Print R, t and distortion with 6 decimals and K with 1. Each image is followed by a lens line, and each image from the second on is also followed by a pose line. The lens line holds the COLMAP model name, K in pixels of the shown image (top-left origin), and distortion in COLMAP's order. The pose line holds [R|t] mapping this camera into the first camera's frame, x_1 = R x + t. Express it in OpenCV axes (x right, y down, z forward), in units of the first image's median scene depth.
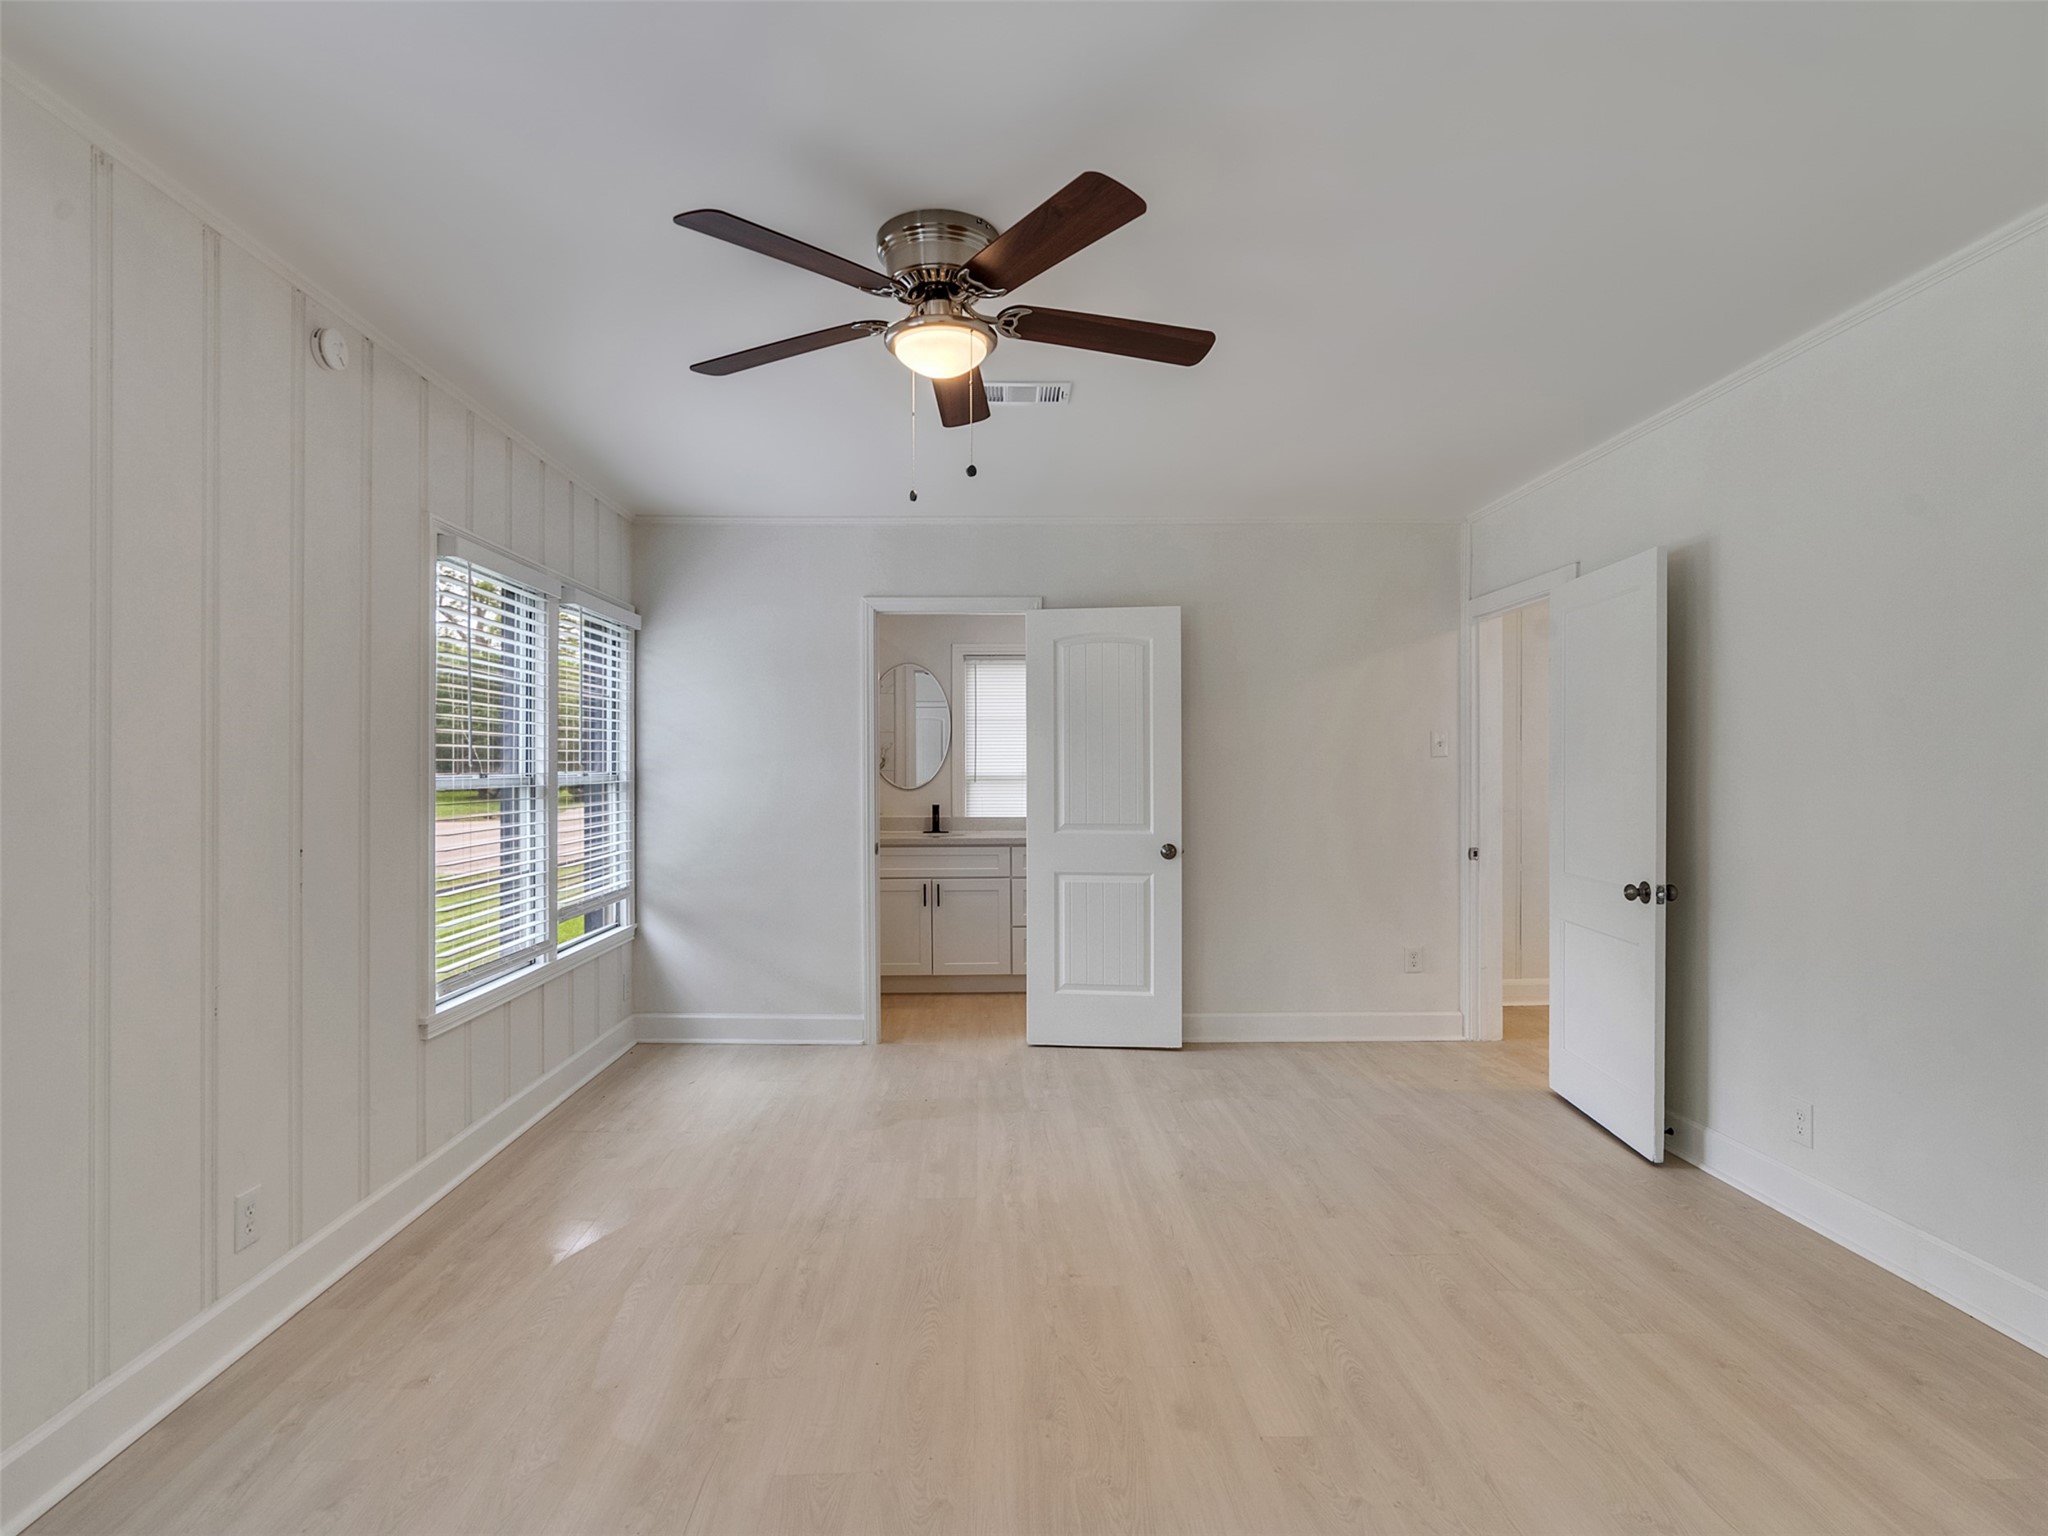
lens RADIAL K [[1045.4, 0, 1025.3], [0, 1045.4, 763.8], [0, 0, 1]] dist [-0.009103, 0.006125]
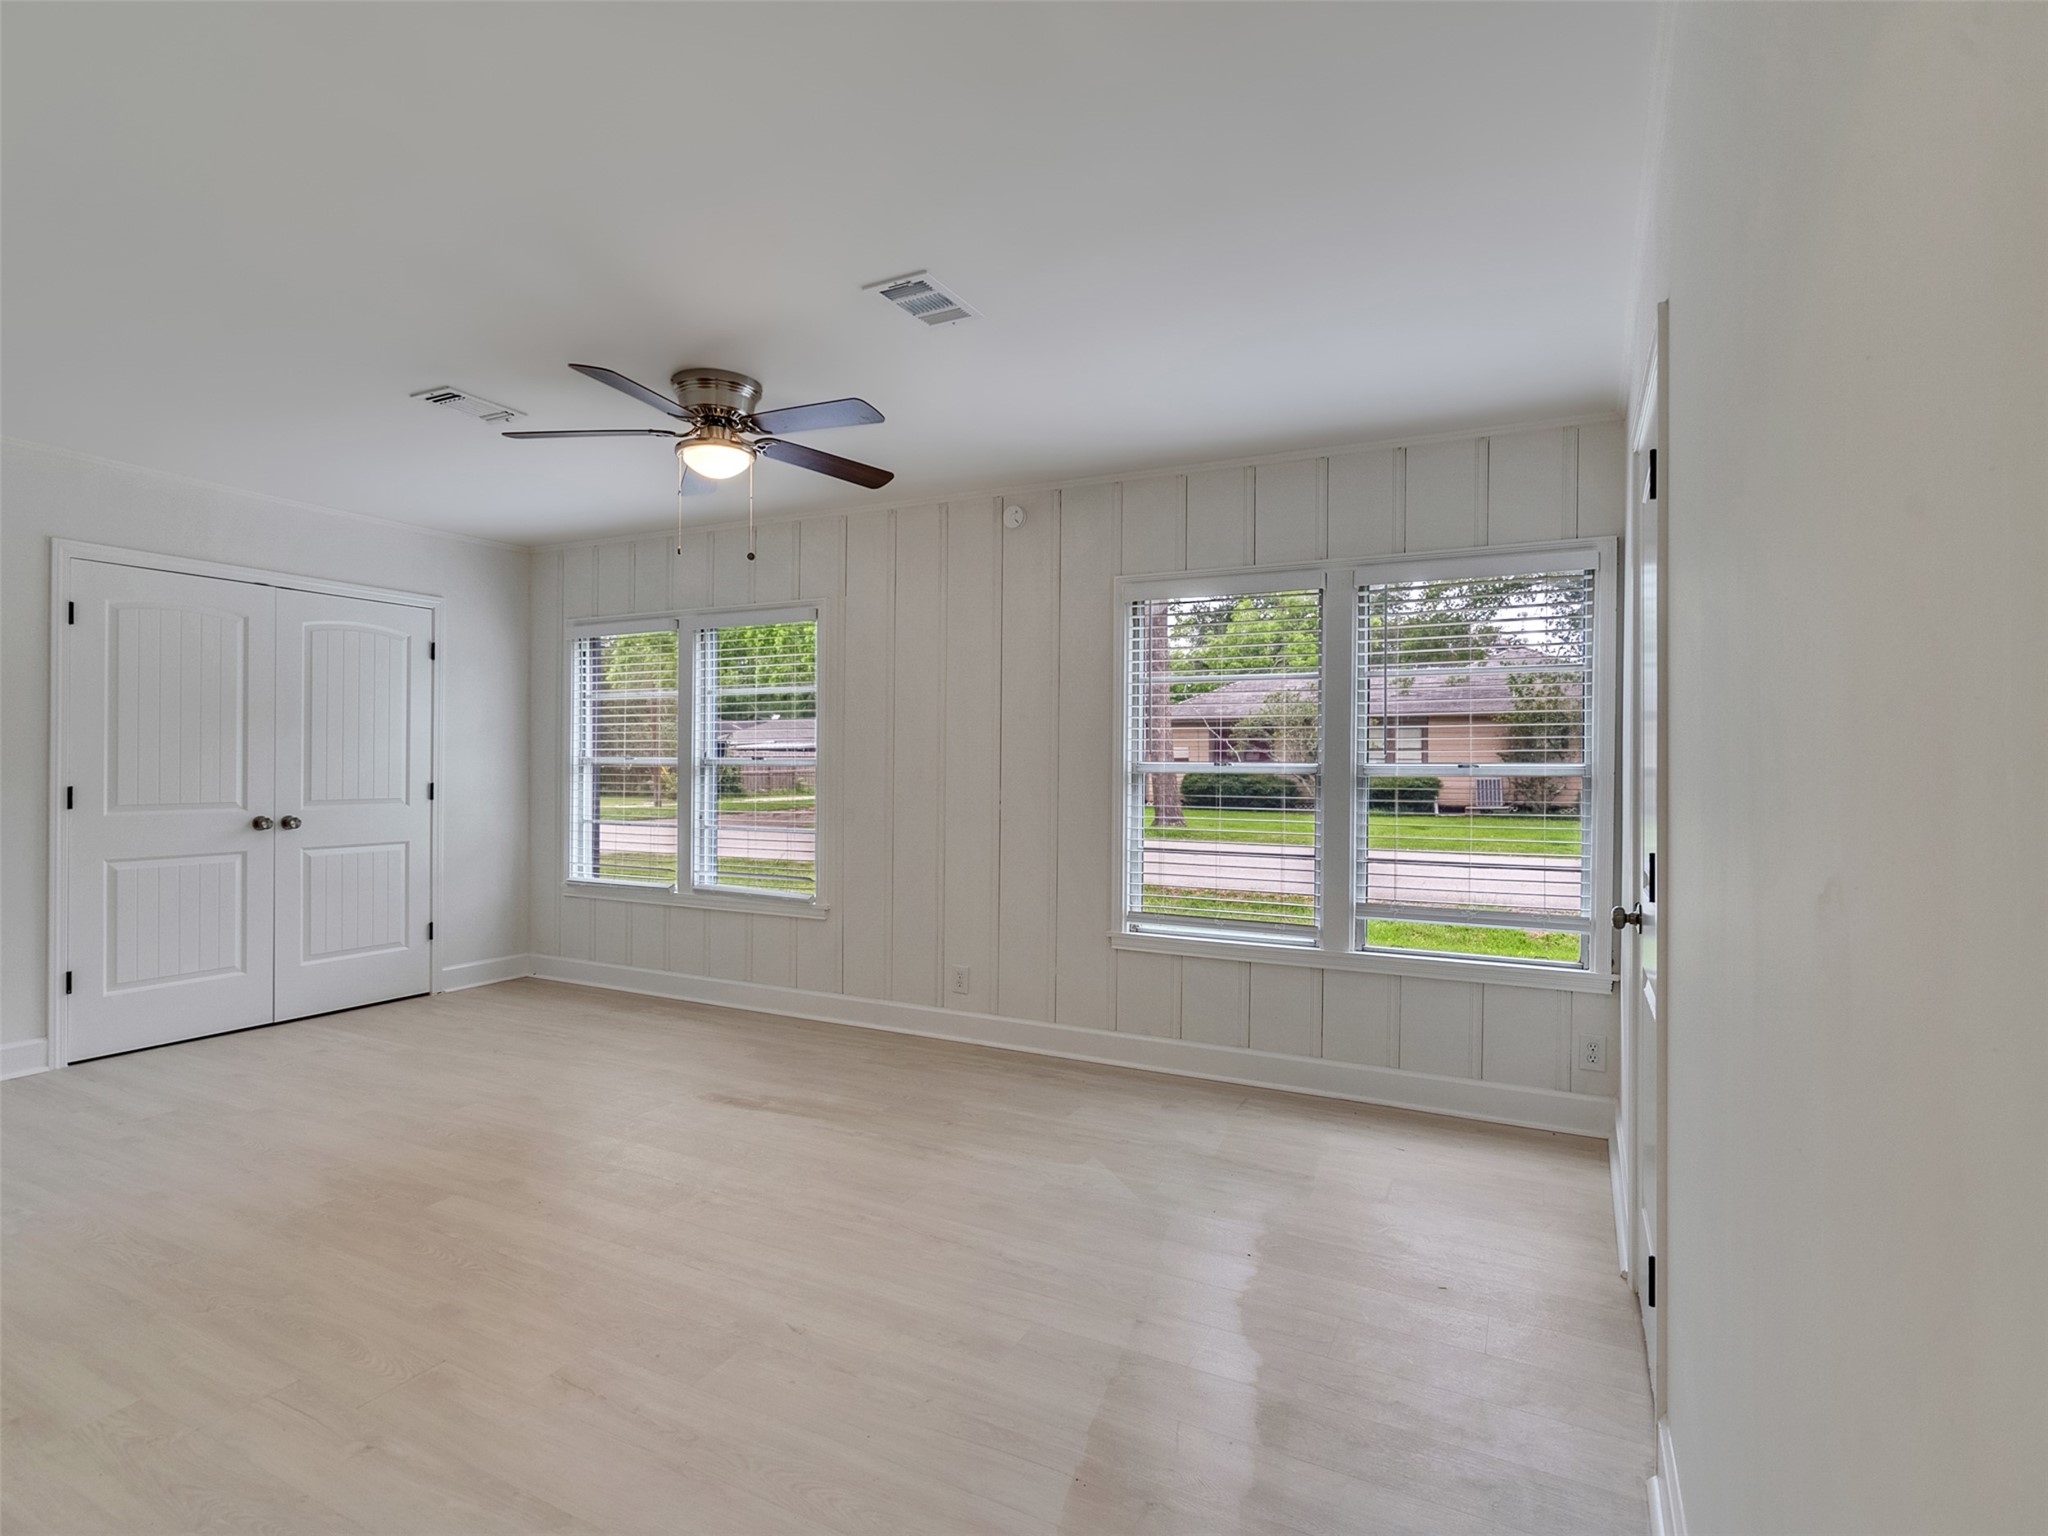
lens RADIAL K [[1045.4, 0, 1014.7], [0, 1045.4, 768.5], [0, 0, 1]] dist [-0.009103, 0.006125]
pose [[-0.488386, 0.003765, -0.872620, 0.740854], [-0.002091, 0.999983, 0.005485, 0.008111], [0.872625, 0.004504, -0.488370, 1.573770]]
